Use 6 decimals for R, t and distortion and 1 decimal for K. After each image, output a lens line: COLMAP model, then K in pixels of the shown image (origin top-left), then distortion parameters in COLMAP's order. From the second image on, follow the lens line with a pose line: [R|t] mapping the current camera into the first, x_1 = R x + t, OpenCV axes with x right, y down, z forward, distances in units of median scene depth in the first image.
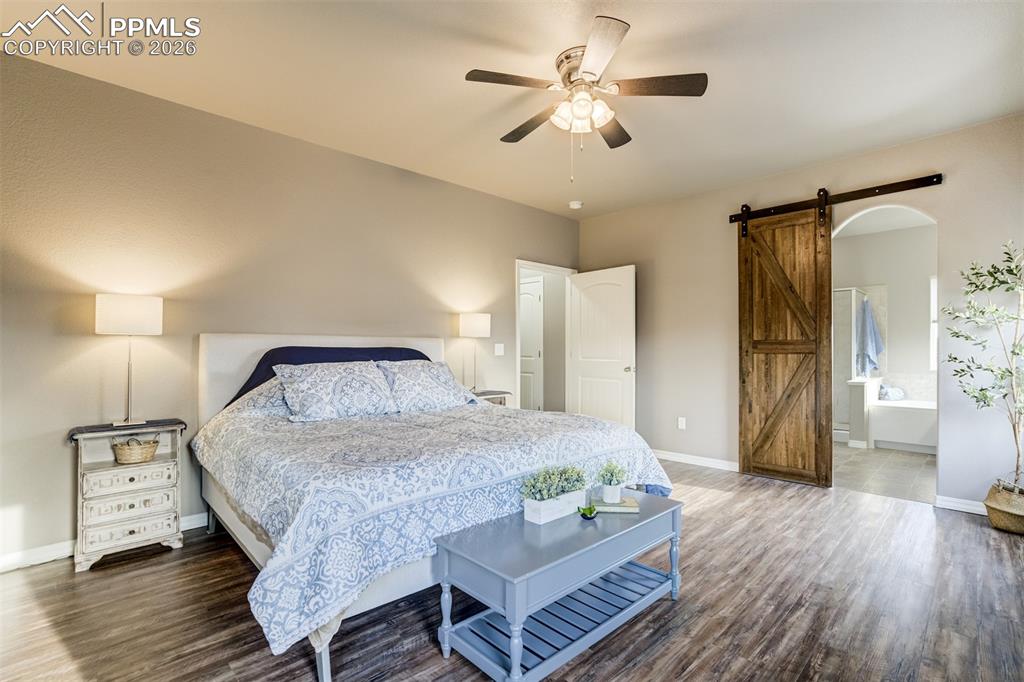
lens RADIAL K [[478.6, 0, 534.6], [0, 478.6, 351.5], [0, 0, 1]] dist [-0.021625, 0.007628]
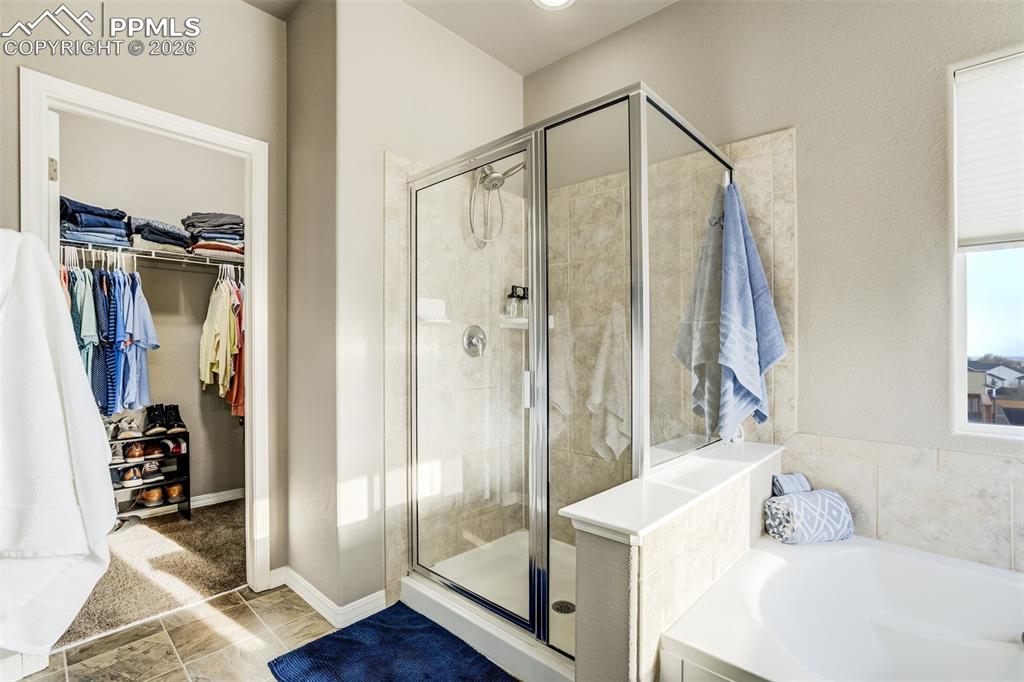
lens RADIAL K [[478.6, 0, 520.0], [0, 478.6, 339.9], [0, 0, 1]] dist [-0.021625, 0.007628]
pose [[0.999515, 0.016536, 0.026403, 0.567929], [-0.016213, 0.999791, -0.012414, -0.005234], [-0.026603, 0.011980, 0.999574, 0.715872]]
